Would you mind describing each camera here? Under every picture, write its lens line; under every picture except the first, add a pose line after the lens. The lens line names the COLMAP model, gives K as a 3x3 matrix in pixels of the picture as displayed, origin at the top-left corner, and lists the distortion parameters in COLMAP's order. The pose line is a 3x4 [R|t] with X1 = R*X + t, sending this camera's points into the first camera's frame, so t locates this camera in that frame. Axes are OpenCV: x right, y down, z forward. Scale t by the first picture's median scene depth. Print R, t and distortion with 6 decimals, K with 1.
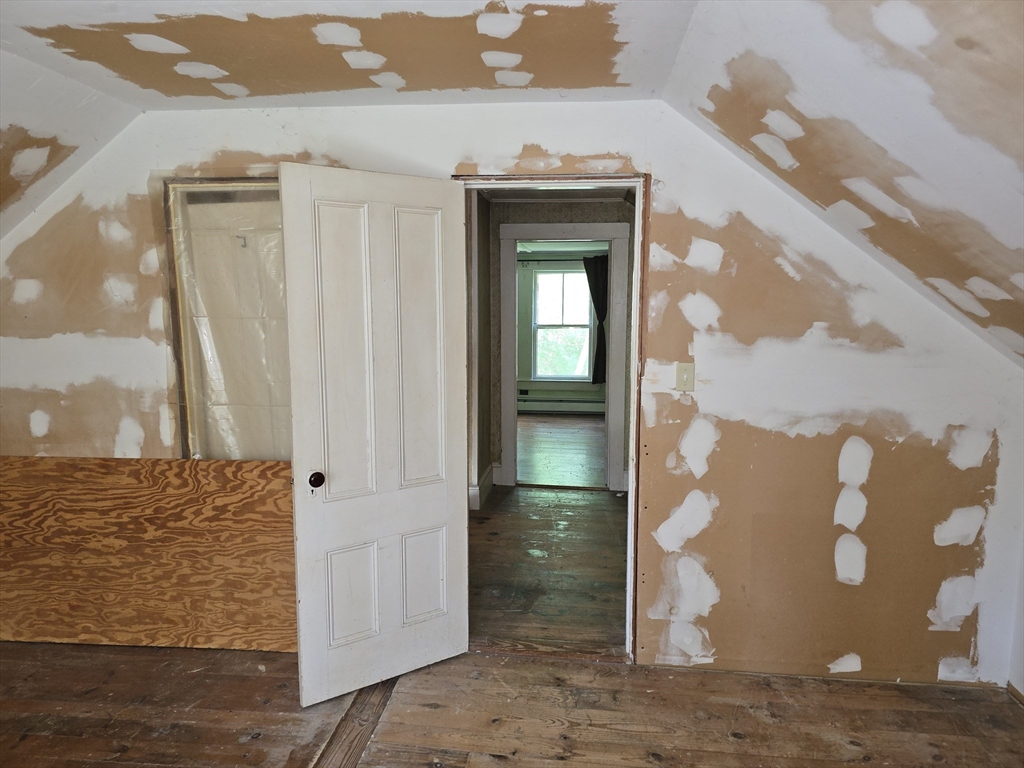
lens RADIAL K [[682.7, 0, 509.6], [0, 682.7, 388.1], [0, 0, 1]] dist [0.053669, -0.001278]
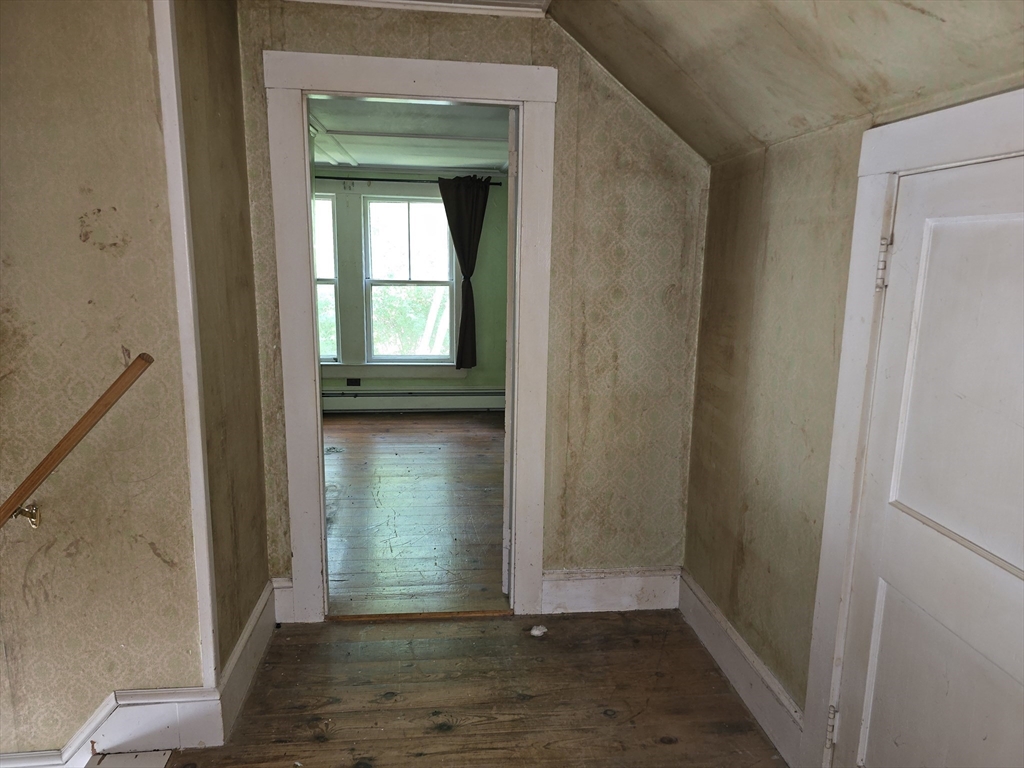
lens RADIAL K [[682.7, 0, 518.6], [0, 682.7, 389.9], [0, 0, 1]] dist [0.053669, -0.001278]
pose [[0.971350, -0.029565, 0.235806, 0.020063], [0.012034, 0.997078, 0.075441, -0.035623], [-0.237347, -0.070442, 0.968867, 0.321315]]
